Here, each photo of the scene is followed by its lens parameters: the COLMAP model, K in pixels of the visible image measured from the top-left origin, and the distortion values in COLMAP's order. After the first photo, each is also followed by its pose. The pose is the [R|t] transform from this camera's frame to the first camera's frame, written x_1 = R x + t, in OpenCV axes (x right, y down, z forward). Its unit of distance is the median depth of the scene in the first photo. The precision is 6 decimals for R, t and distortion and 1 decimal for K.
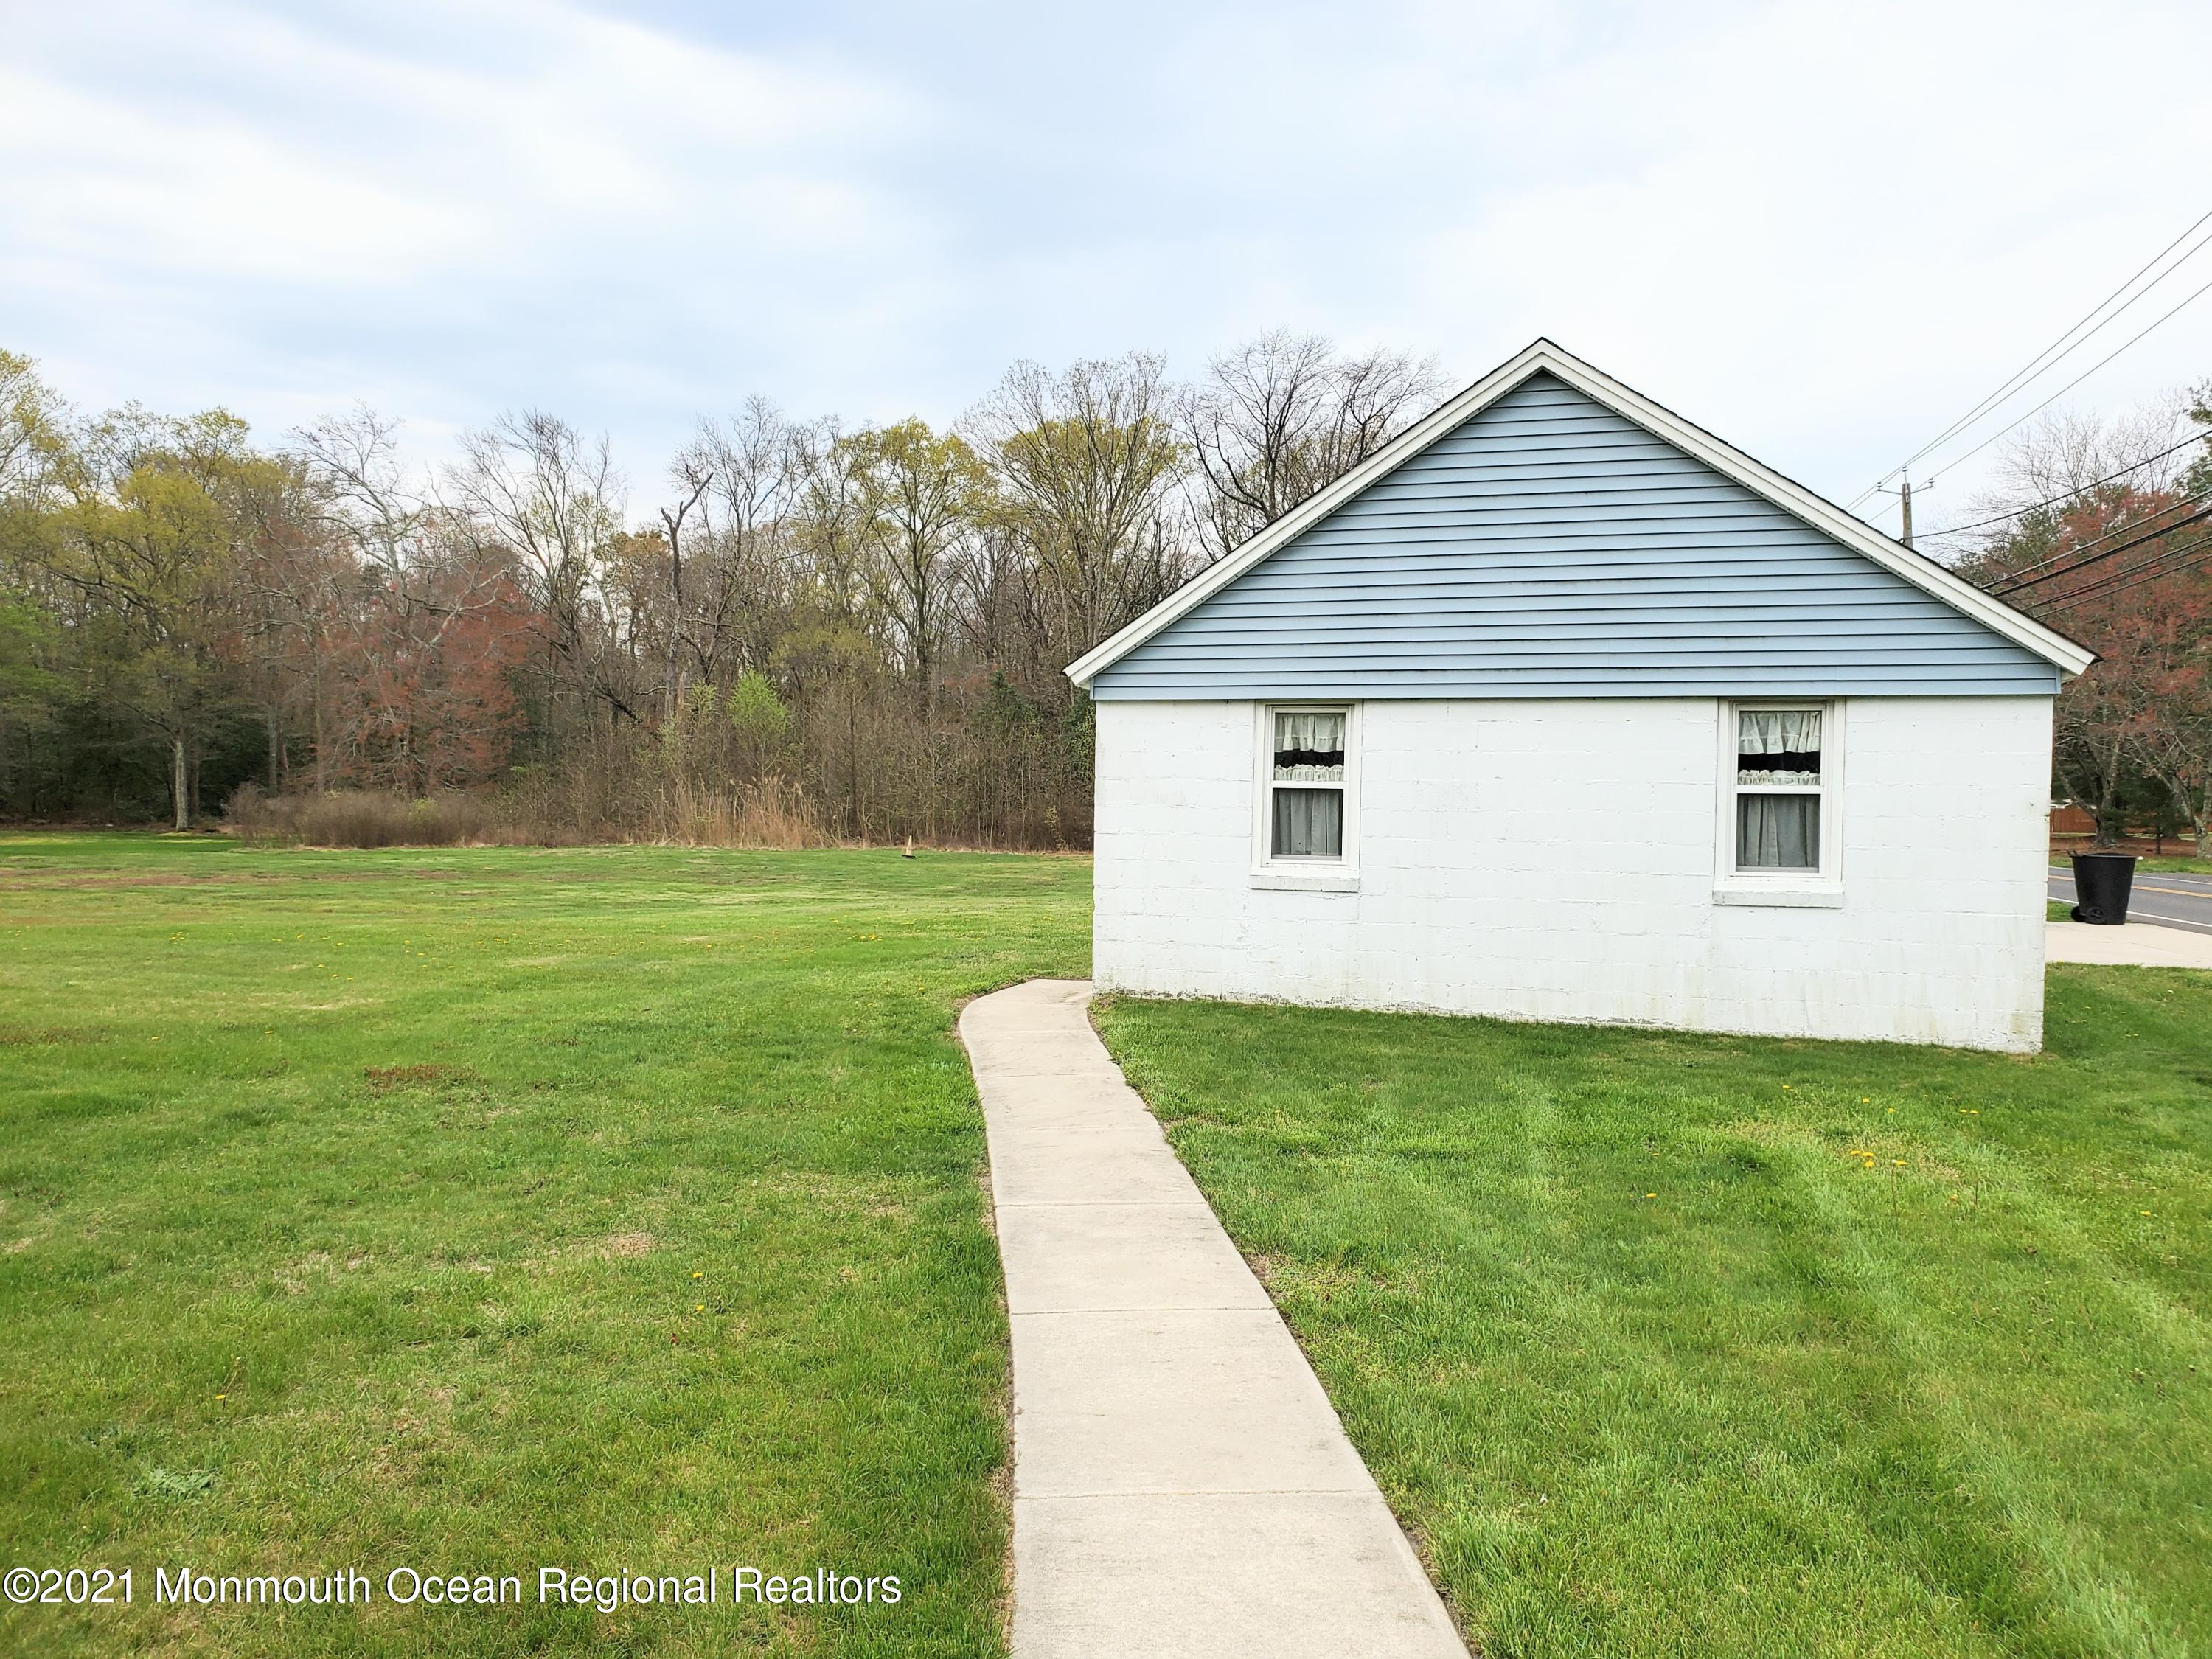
lens RADIAL K [[1720.5, 0, 1103.0], [0, 1720.5, 851.8], [0, 0, 1]] dist [0.042736, -0.042462]
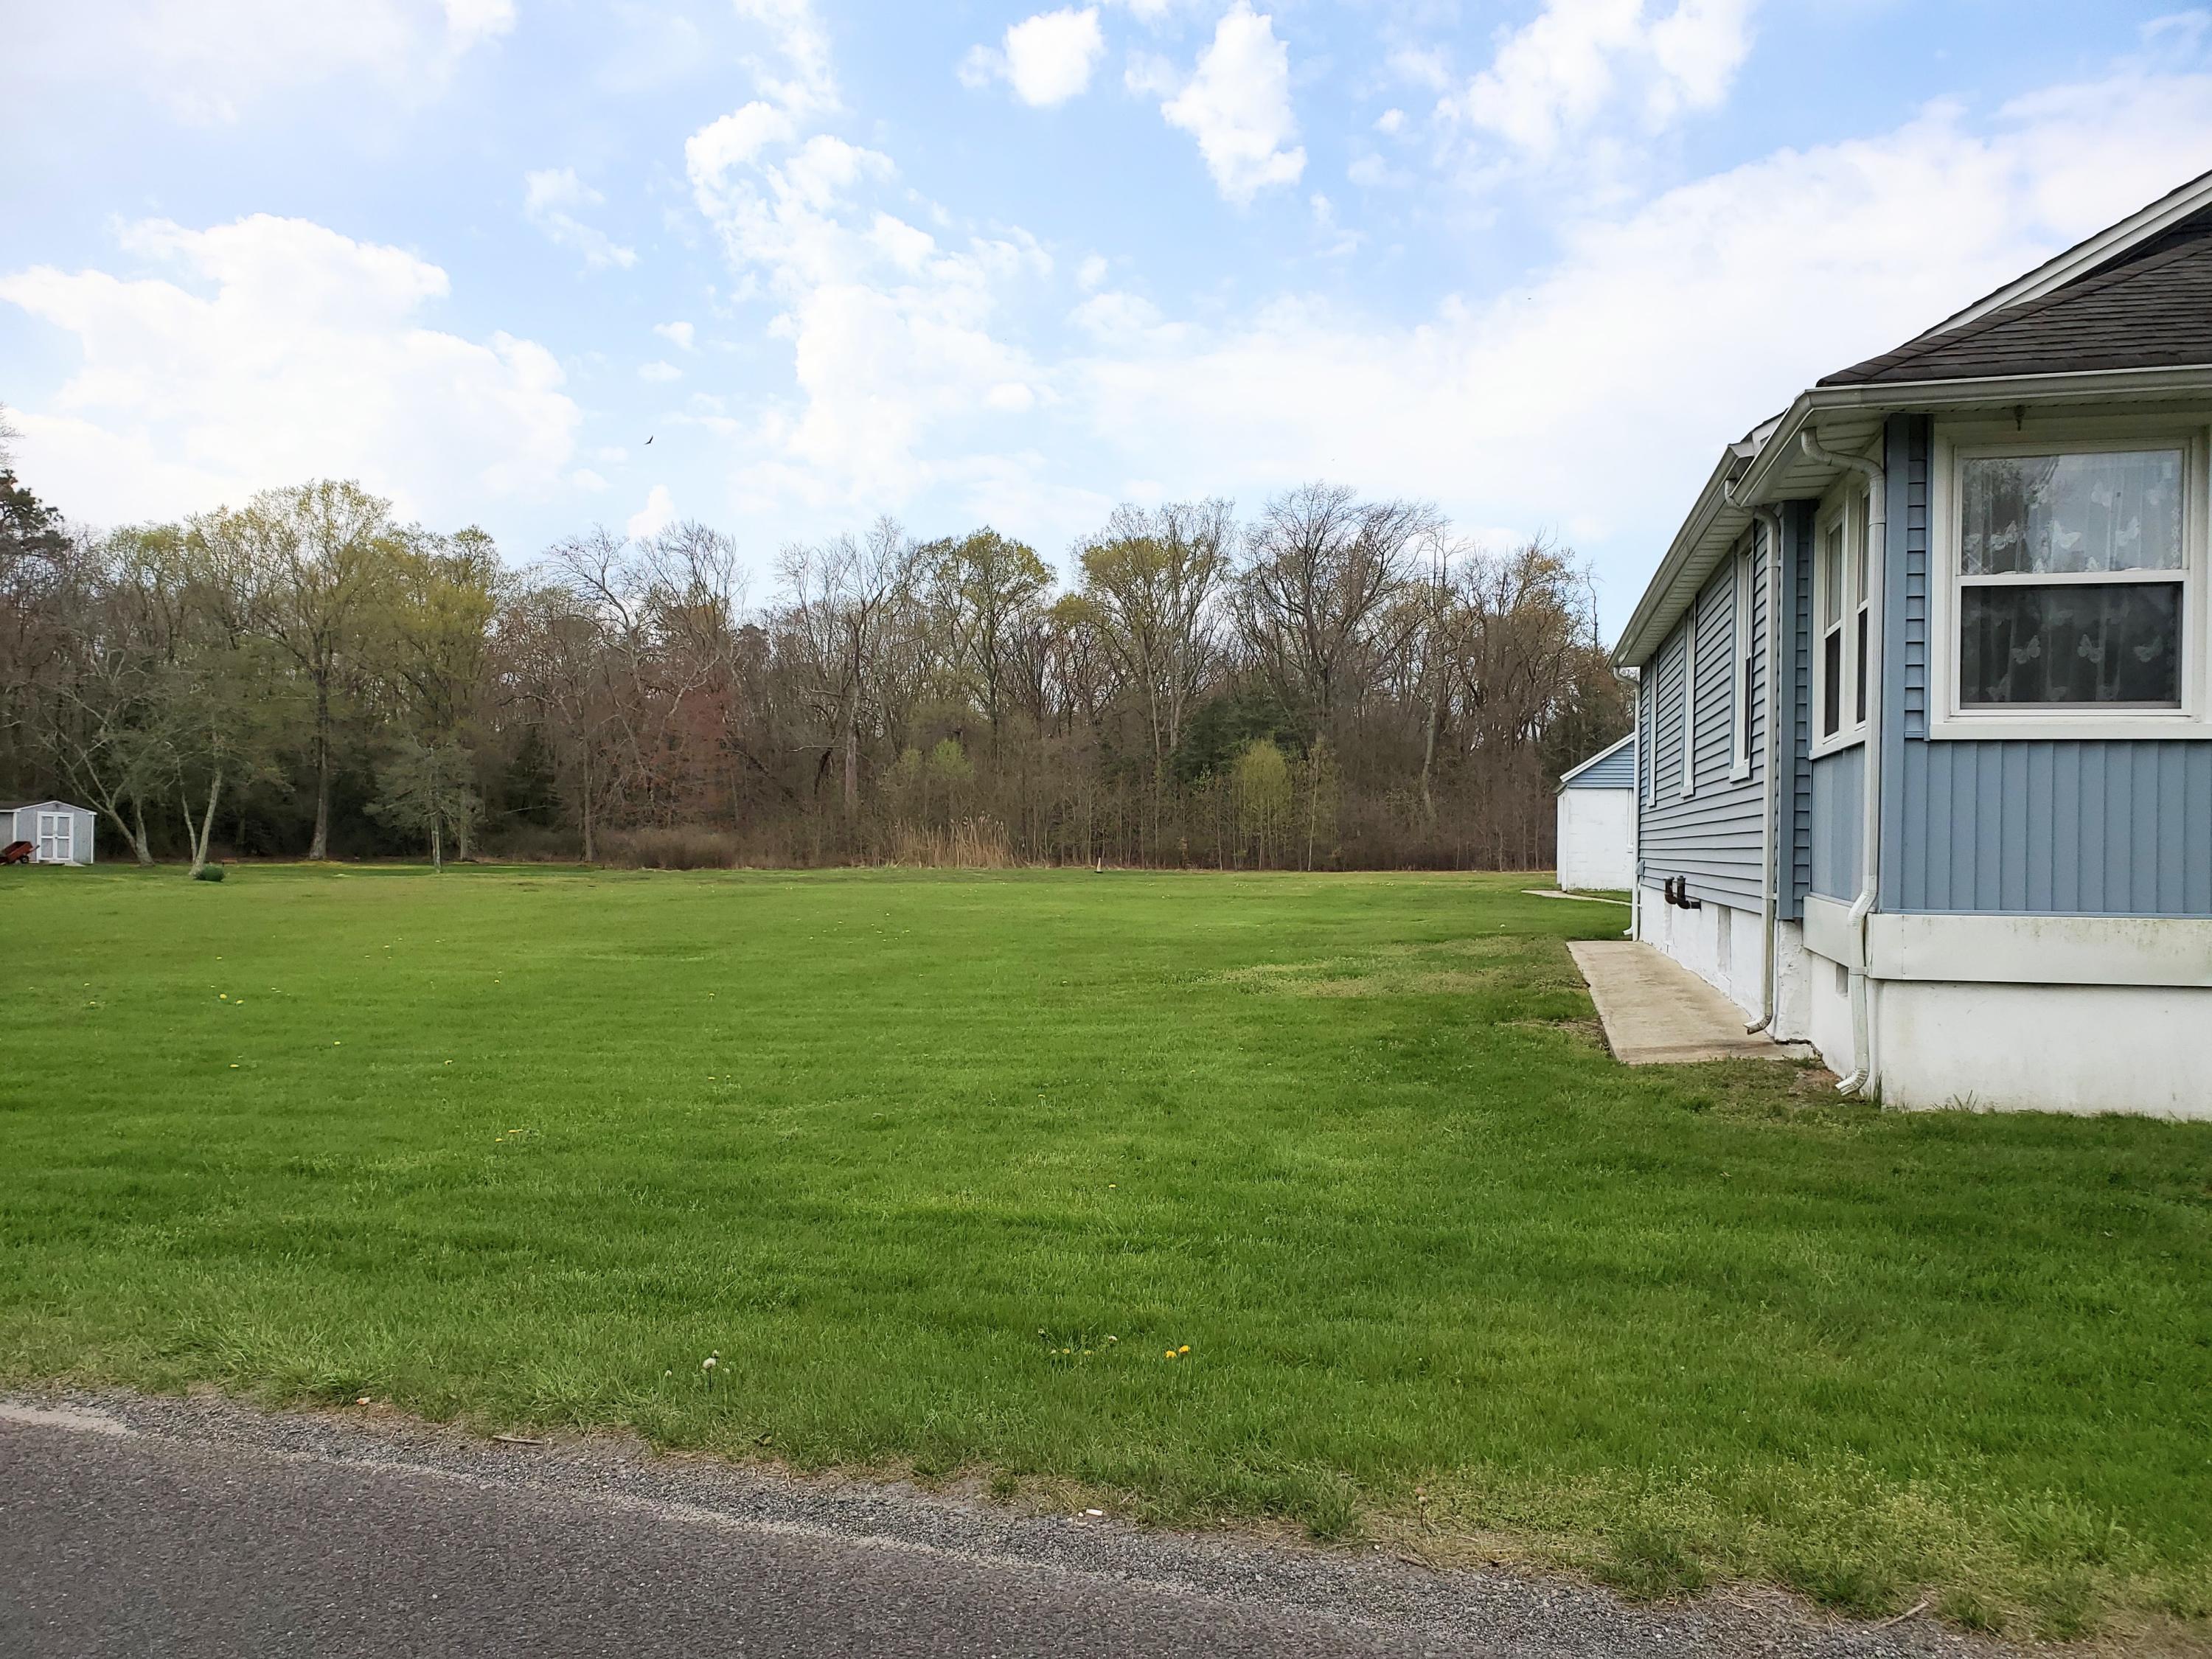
lens RADIAL K [[1720.5, 0, 1078.5], [0, 1720.5, 857.9], [0, 0, 1]] dist [0.042736, -0.042462]
pose [[0.997785, -0.004269, 0.066391, -1.040937], [0.005582, 0.999792, -0.019607, 0.084776], [-0.066293, 0.019934, 0.997601, -1.890164]]
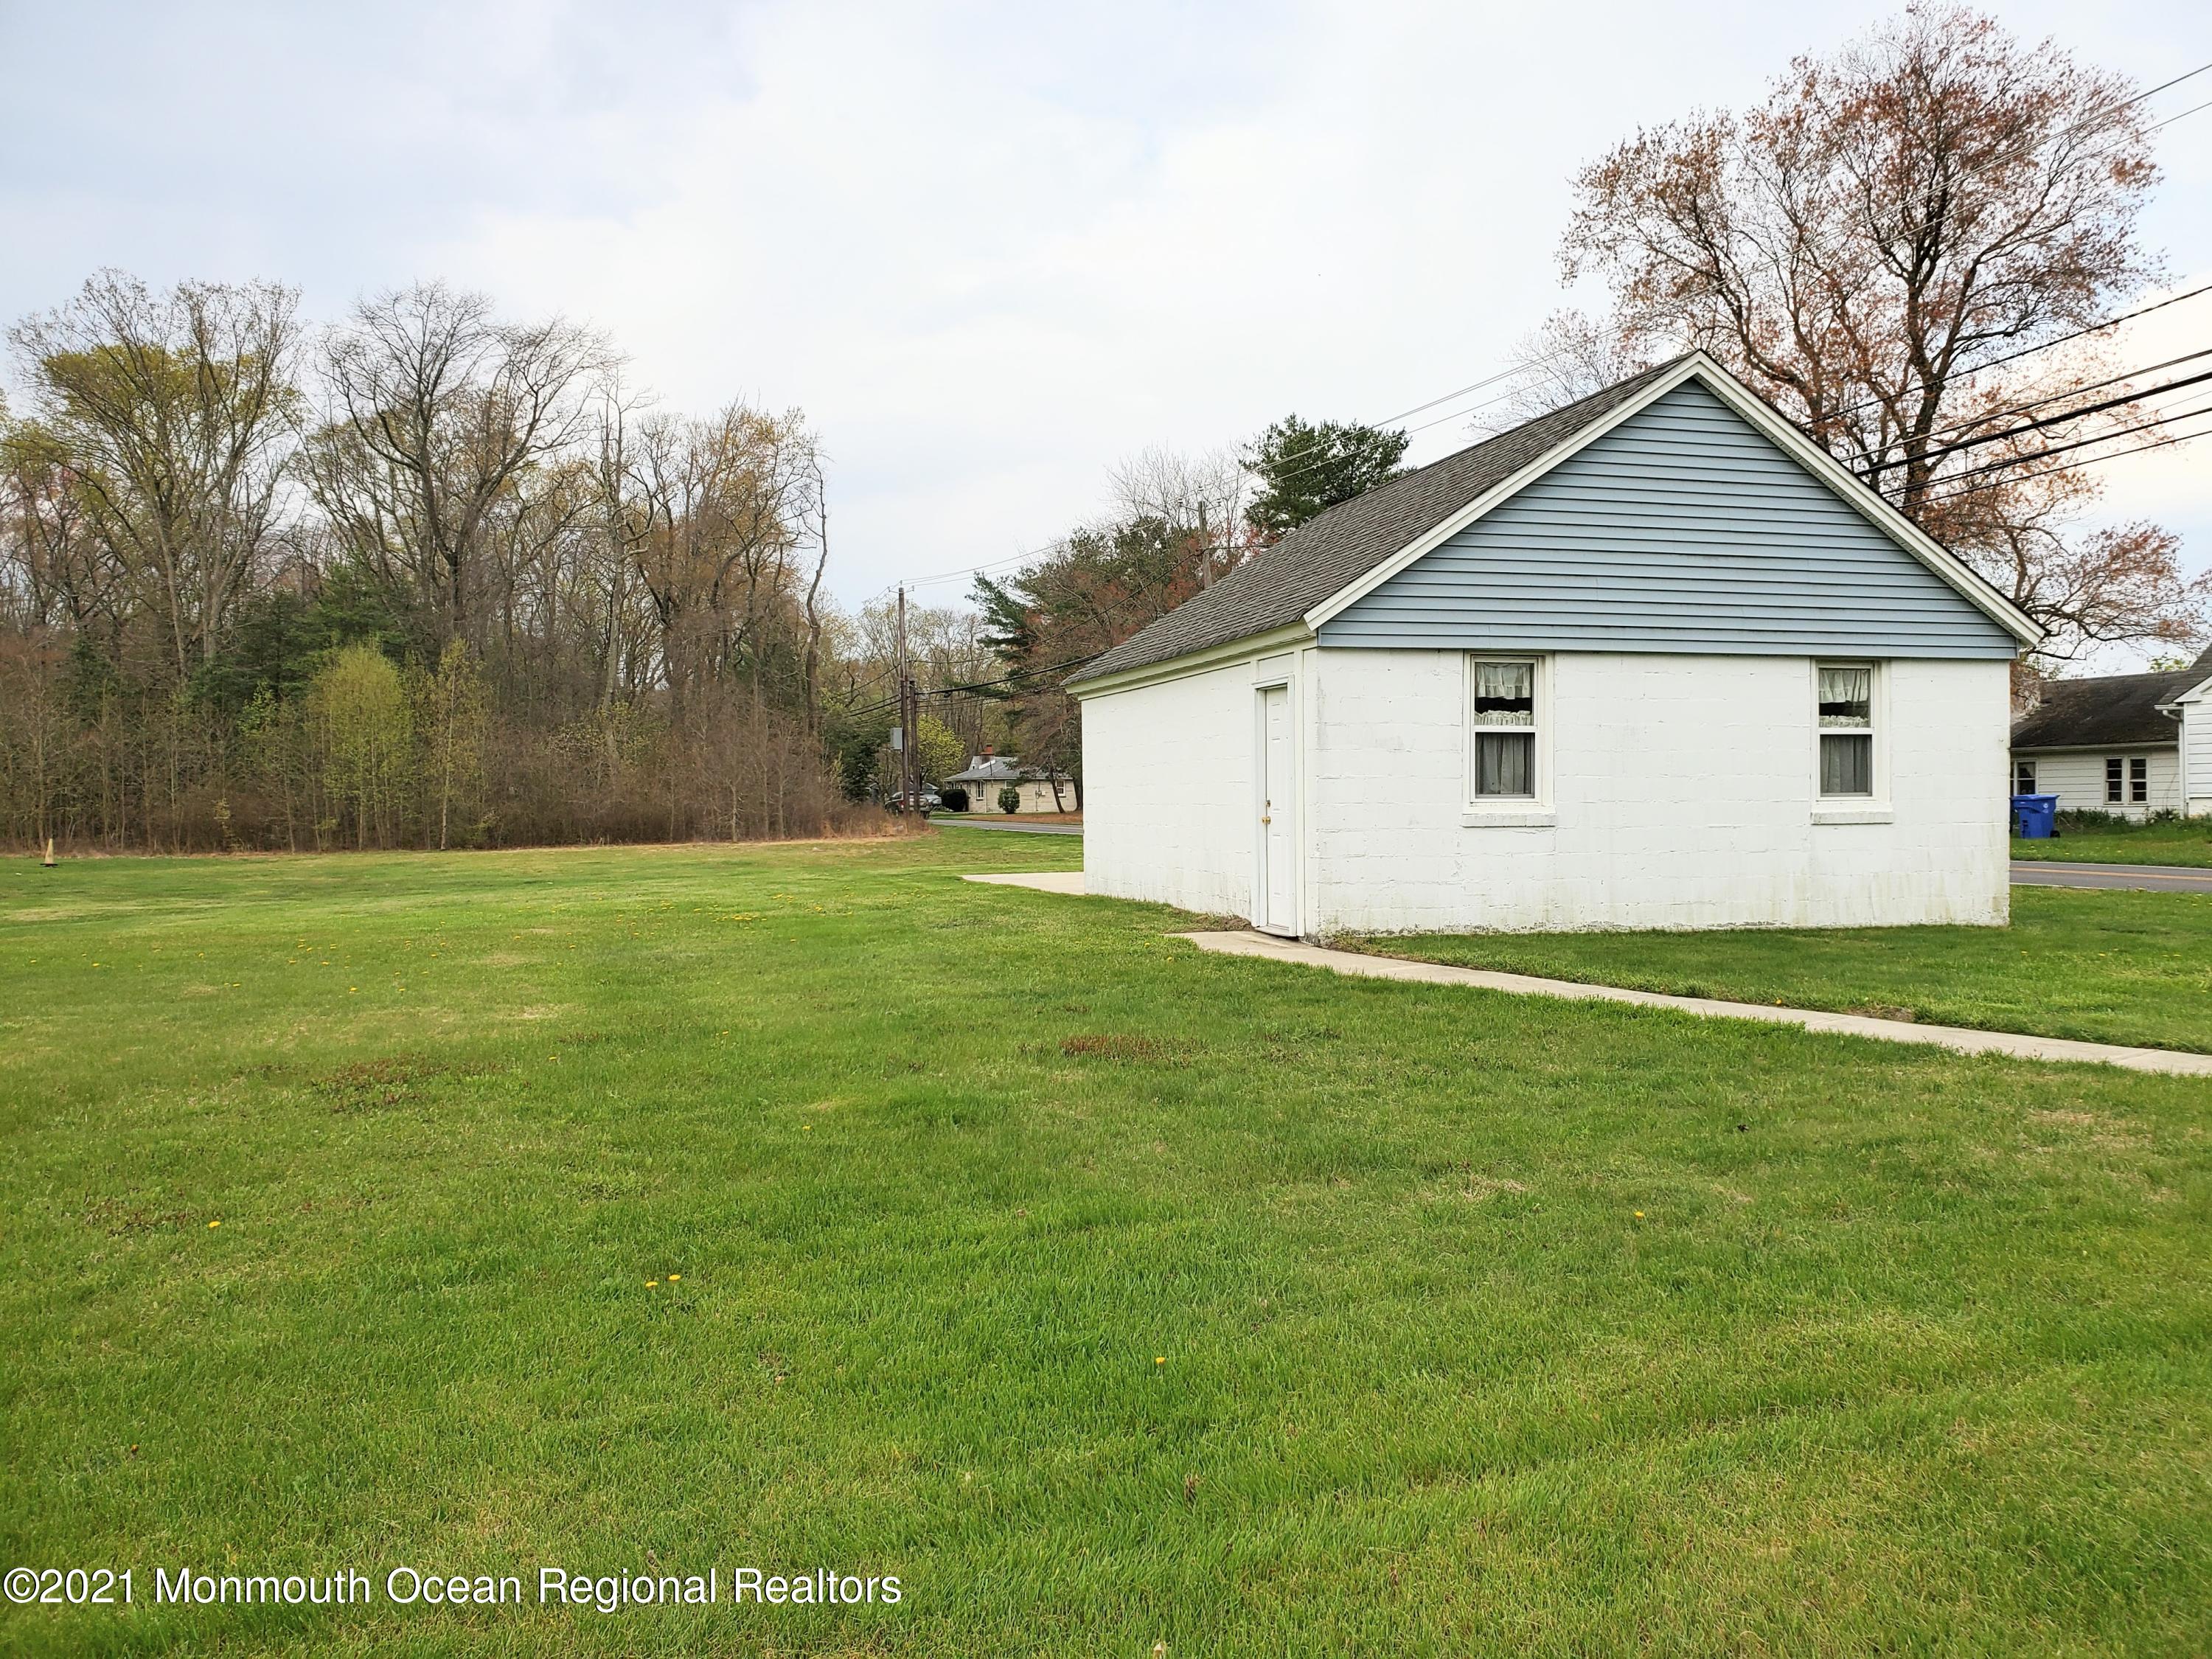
lens RADIAL K [[1720.5, 0, 1113.2], [0, 1720.5, 822.8], [0, 0, 1]] dist [0.042736, -0.042462]
pose [[0.833773, -0.025614, 0.551513, -0.687102], [0.033683, 0.999422, -0.004505, 0.016698], [-0.551079, 0.022333, 0.834154, 0.227187]]
